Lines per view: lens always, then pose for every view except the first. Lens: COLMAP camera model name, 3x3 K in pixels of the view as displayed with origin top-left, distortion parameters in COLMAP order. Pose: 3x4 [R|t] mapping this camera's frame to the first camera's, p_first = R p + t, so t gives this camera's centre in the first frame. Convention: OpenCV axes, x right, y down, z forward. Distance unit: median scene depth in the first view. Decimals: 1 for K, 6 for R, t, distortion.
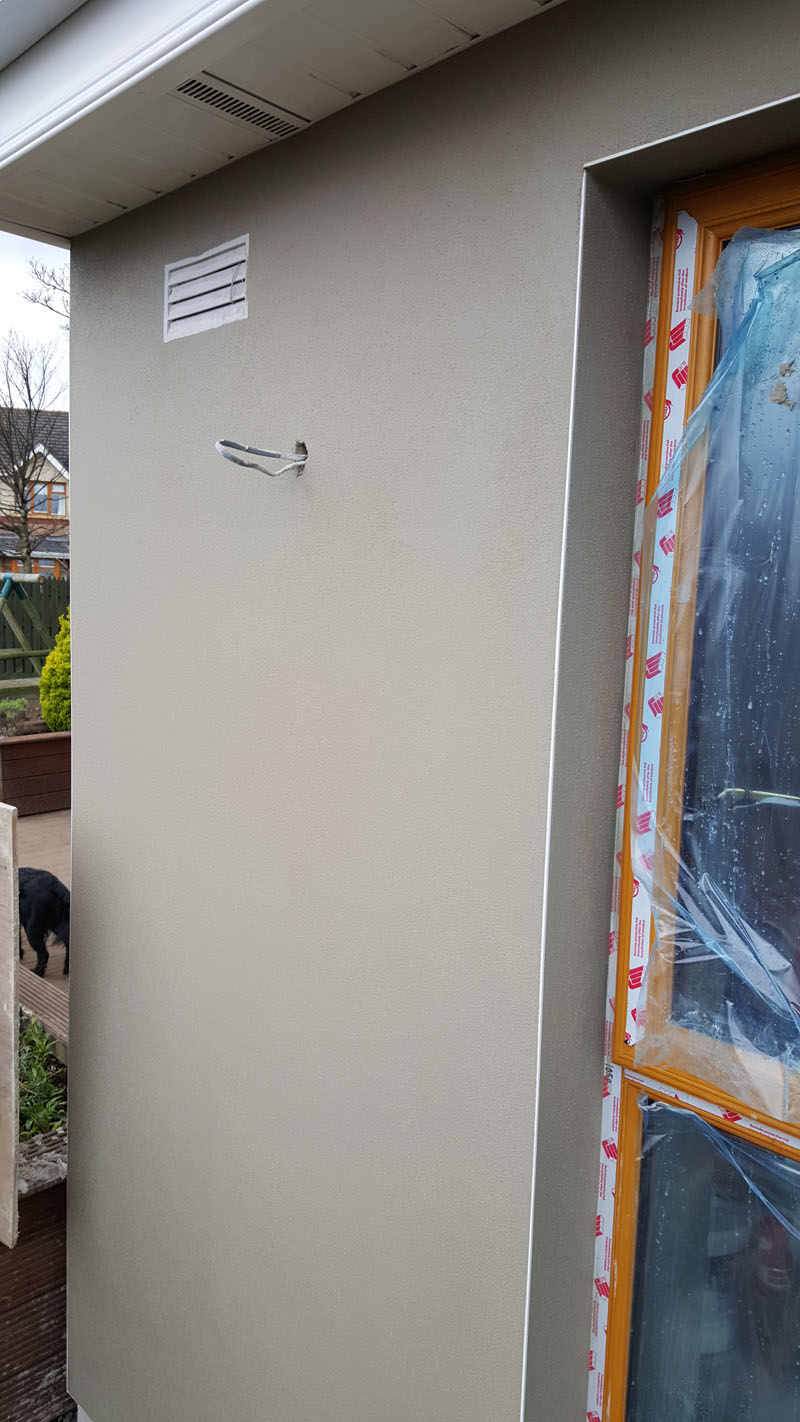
lens RADIAL K [[1067.5, 0, 385.0], [0, 1067.5, 697.4], [0, 0, 1]] dist [0.114867, -0.153961]
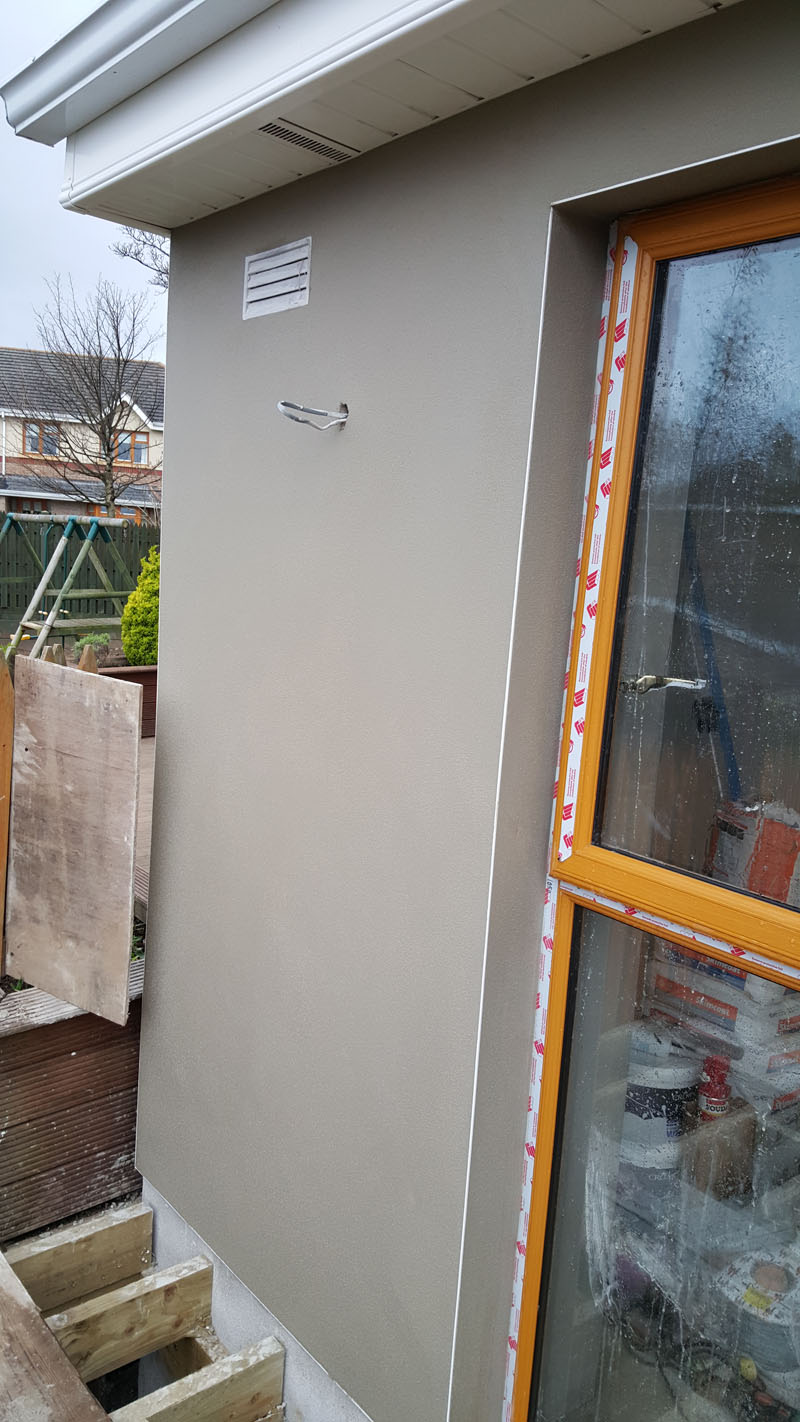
lens RADIAL K [[1063.4, 0, 372.1], [0, 1063.4, 685.9], [0, 0, 1]] dist [0.155462, -0.254257]
pose [[0.996253, 0.043009, -0.075030, 0.044566], [-0.040807, 0.998697, 0.030631, 0.039039], [0.076249, -0.027454, 0.996711, -0.191496]]
